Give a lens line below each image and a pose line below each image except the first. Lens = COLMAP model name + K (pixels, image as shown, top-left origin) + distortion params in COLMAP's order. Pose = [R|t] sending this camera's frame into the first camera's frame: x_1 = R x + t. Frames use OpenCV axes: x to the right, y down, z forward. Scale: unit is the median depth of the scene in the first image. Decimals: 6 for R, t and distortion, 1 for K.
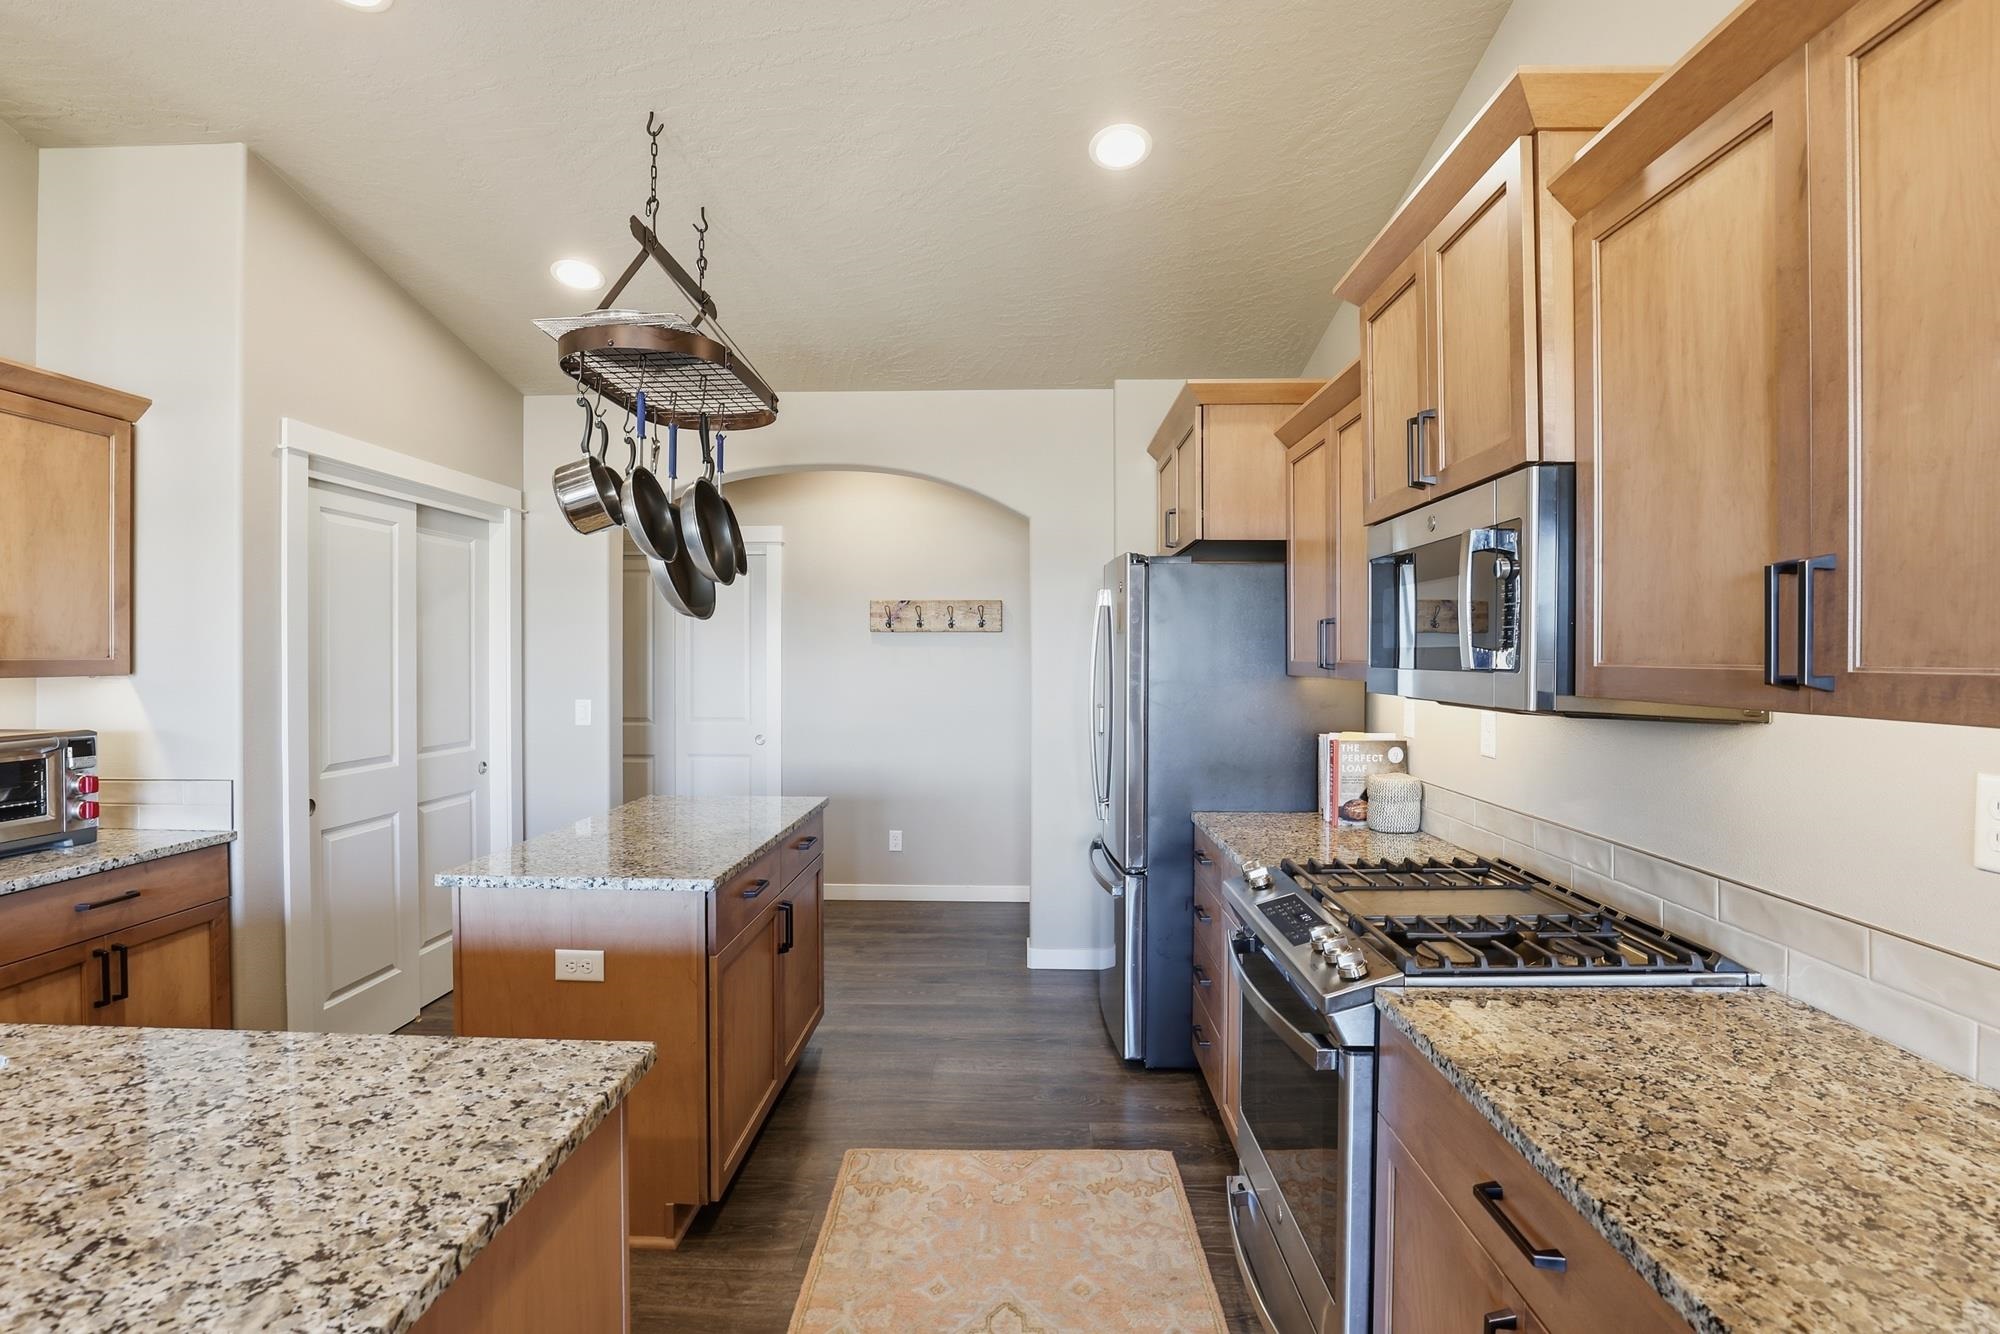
lens RADIAL K [[926.3, 0, 1009.8], [0, 926.3, 656.4], [0, 0, 1]] dist [-0.036664, 0.007297]
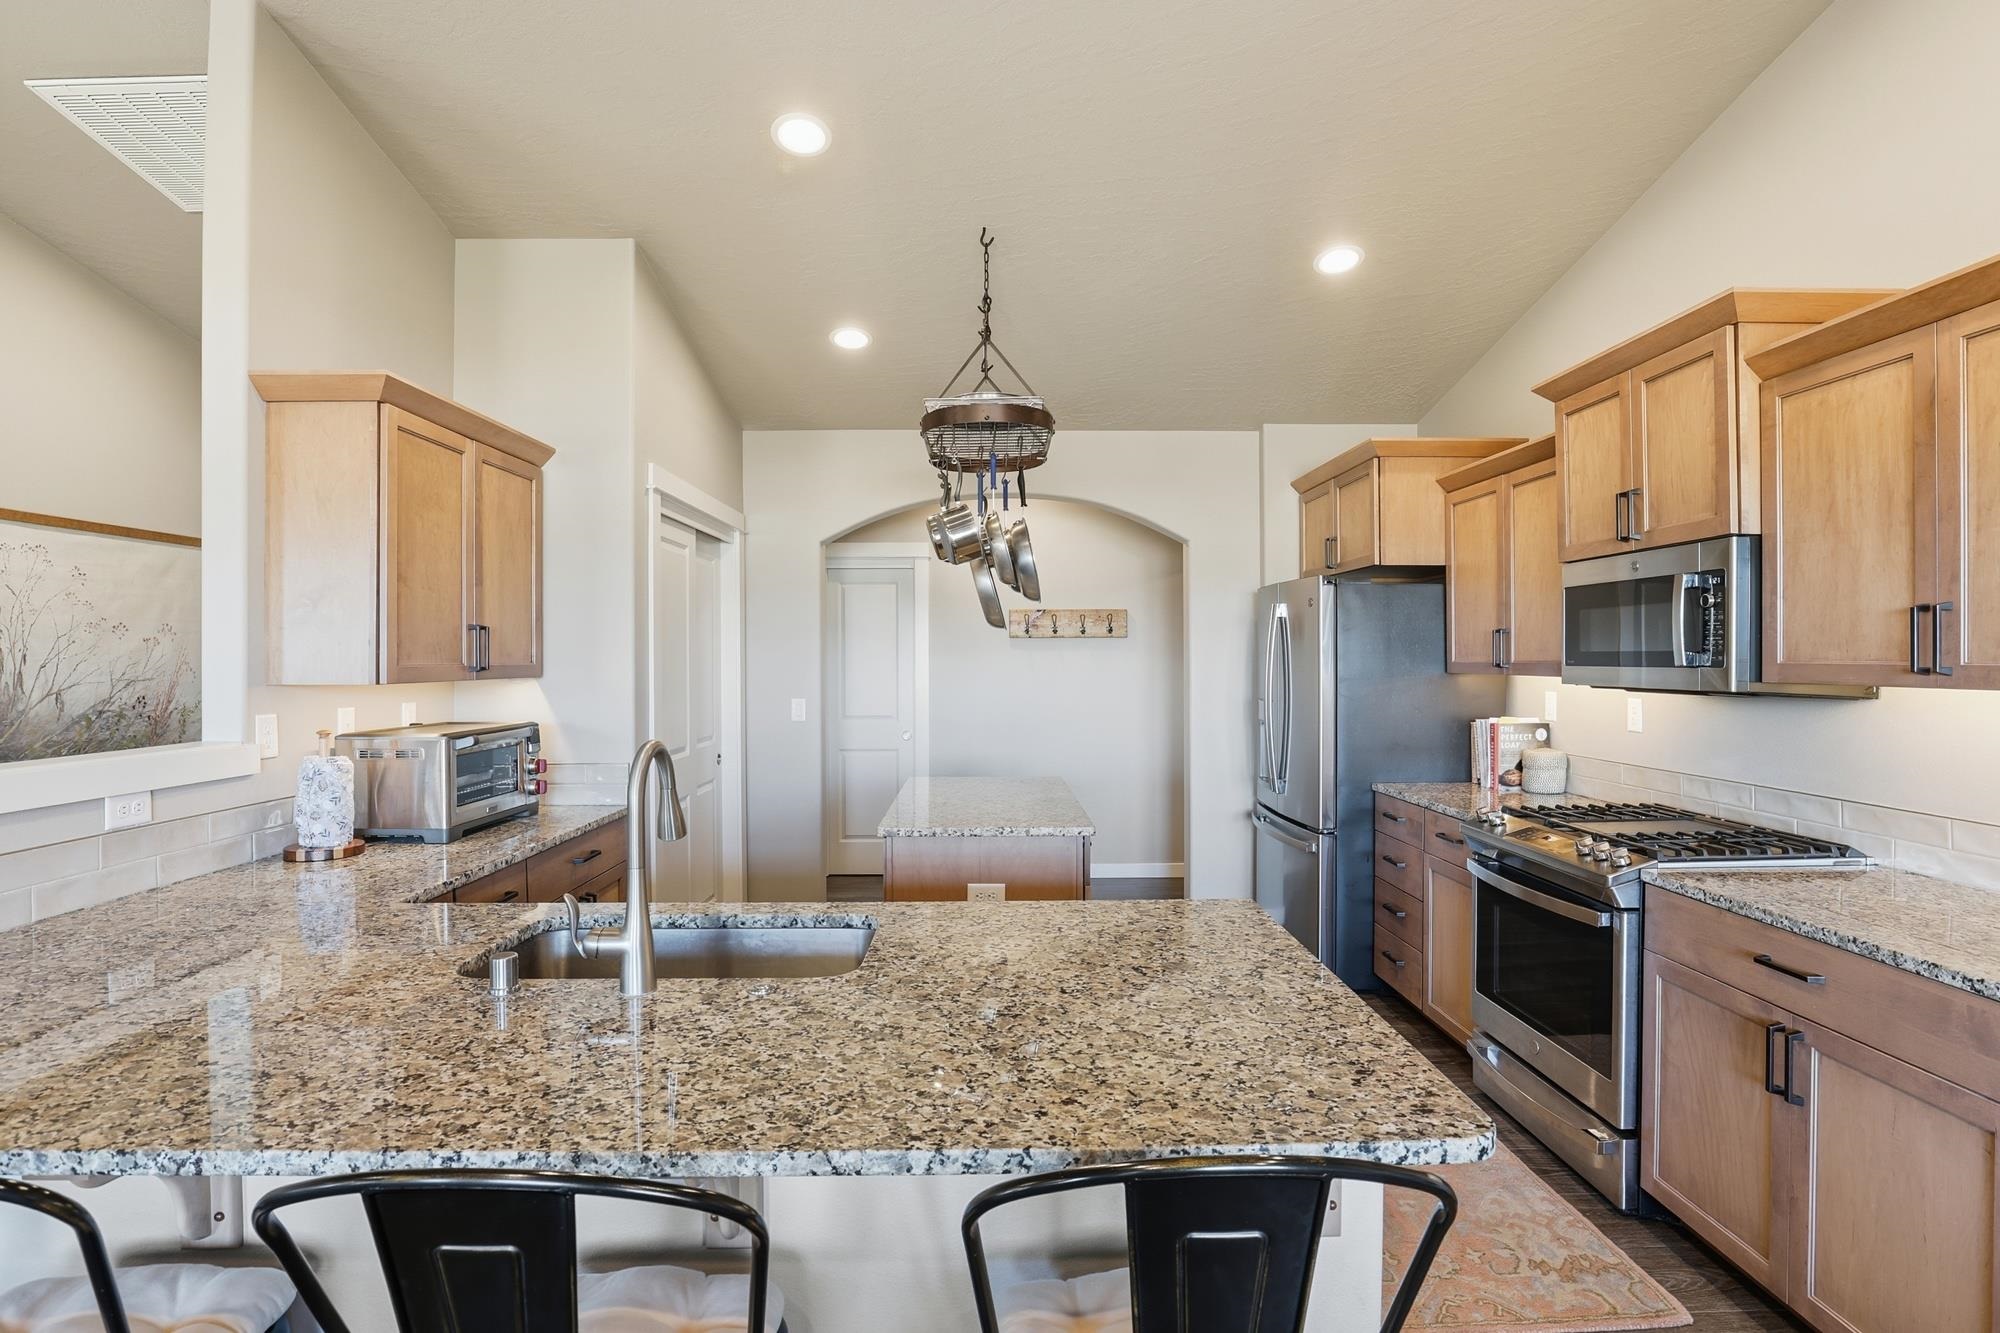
lens RADIAL K [[942.2, 0, 1025.8], [0, 942.2, 656.5], [0, 0, 1]] dist [-0.029104, 0.004248]
pose [[0.998720, -0.003827, 0.050437, -0.429700], [0.003983, 0.999988, -0.003006, -0.000686], [-0.050425, 0.003203, 0.998723, -0.314182]]
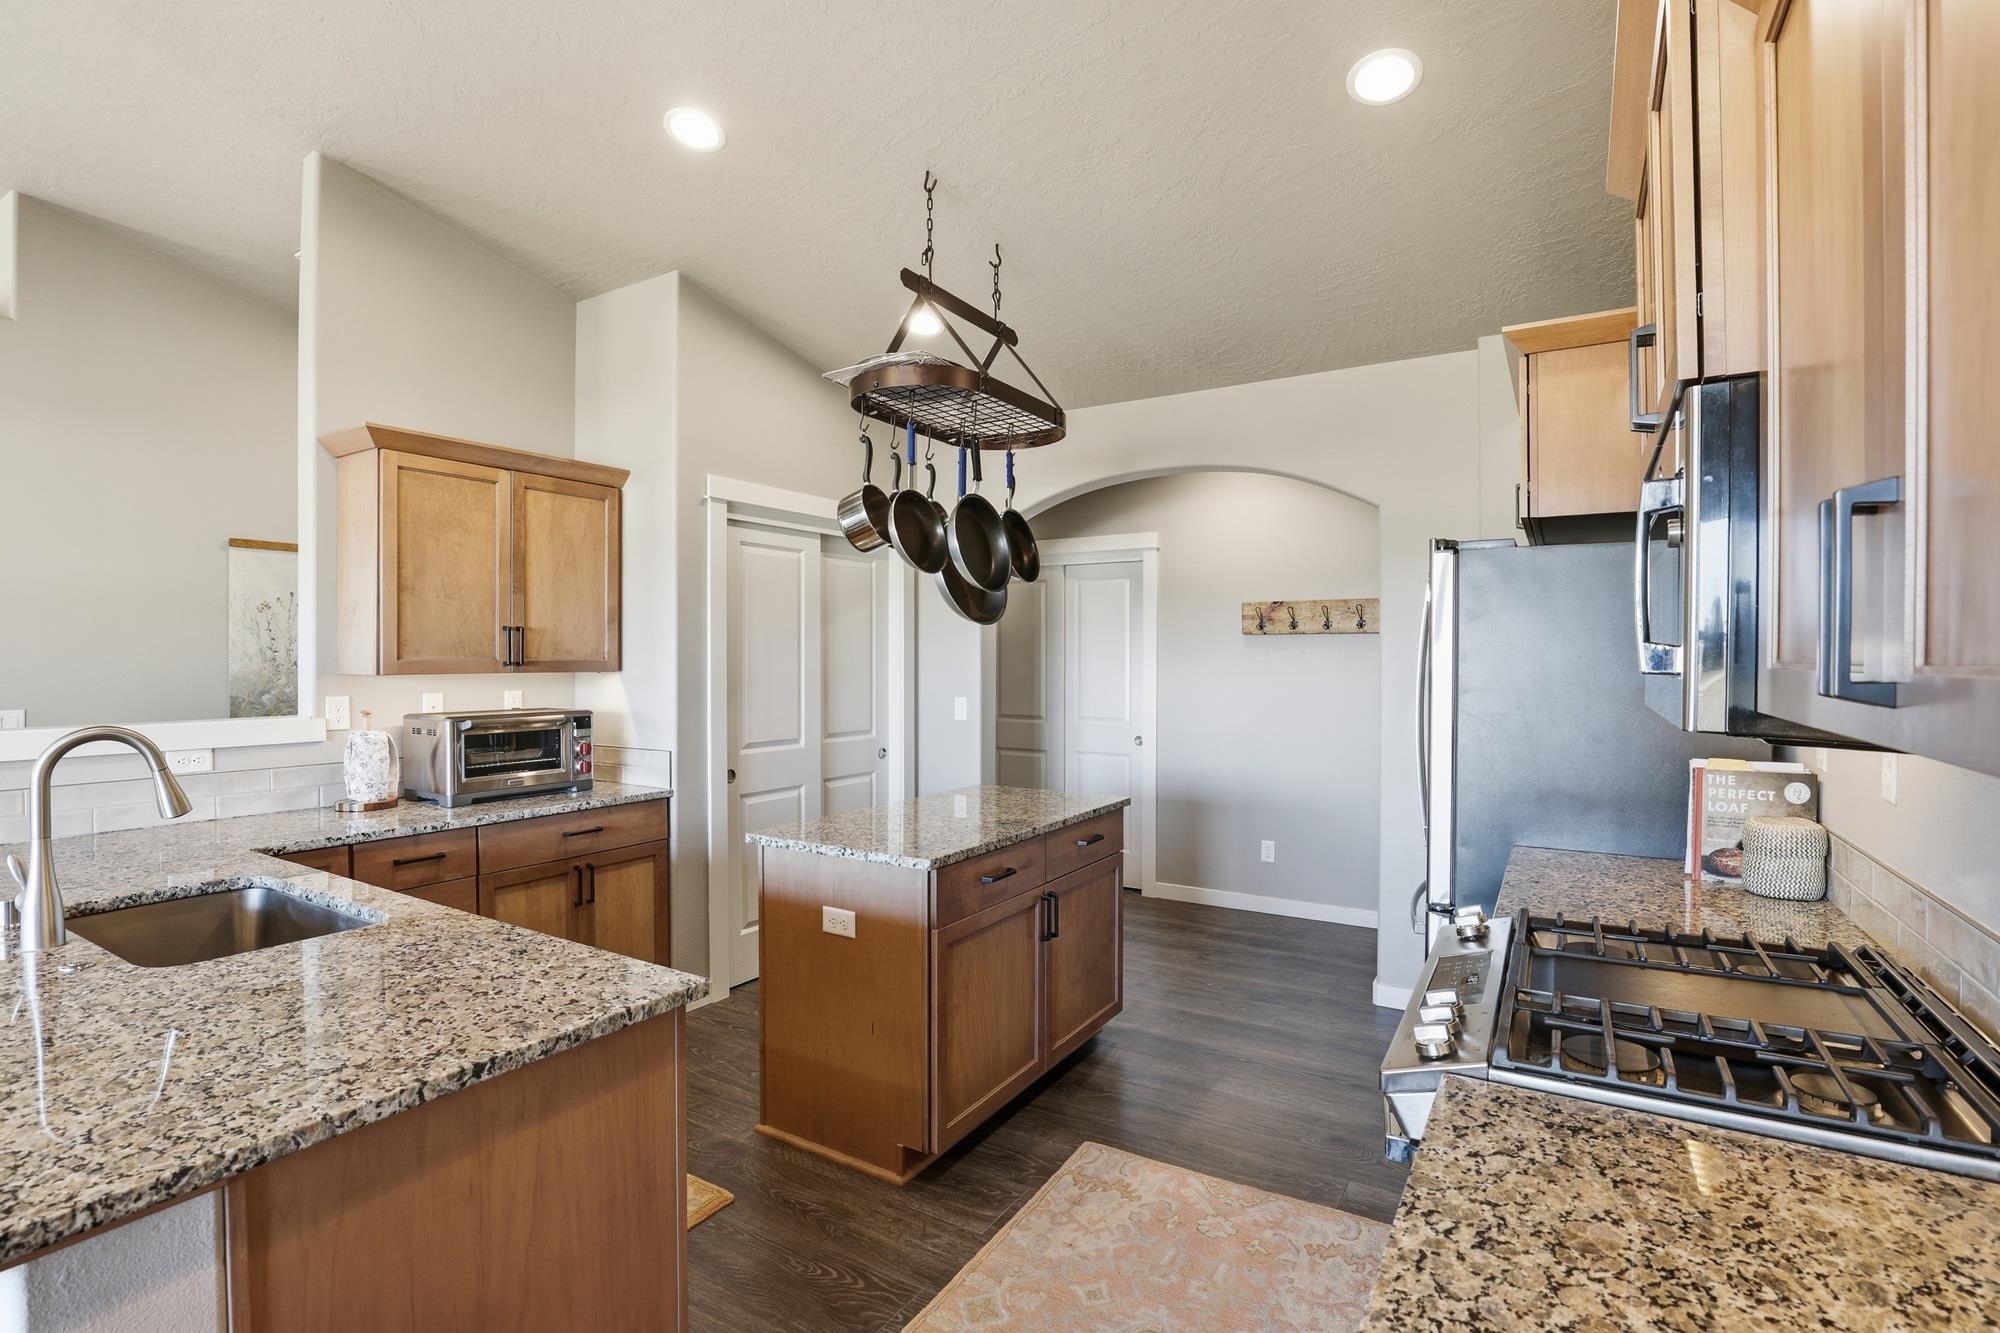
lens RADIAL K [[926.3, 0, 1014.0], [0, 926.3, 662.8], [0, 0, 1]] dist [-0.036664, 0.007297]
pose [[0.870126, 0.002502, -0.492823, 0.272171], [-0.001493, 0.999996, 0.002440, 0.002871], [0.492827, -0.001388, 0.870126, 0.076576]]
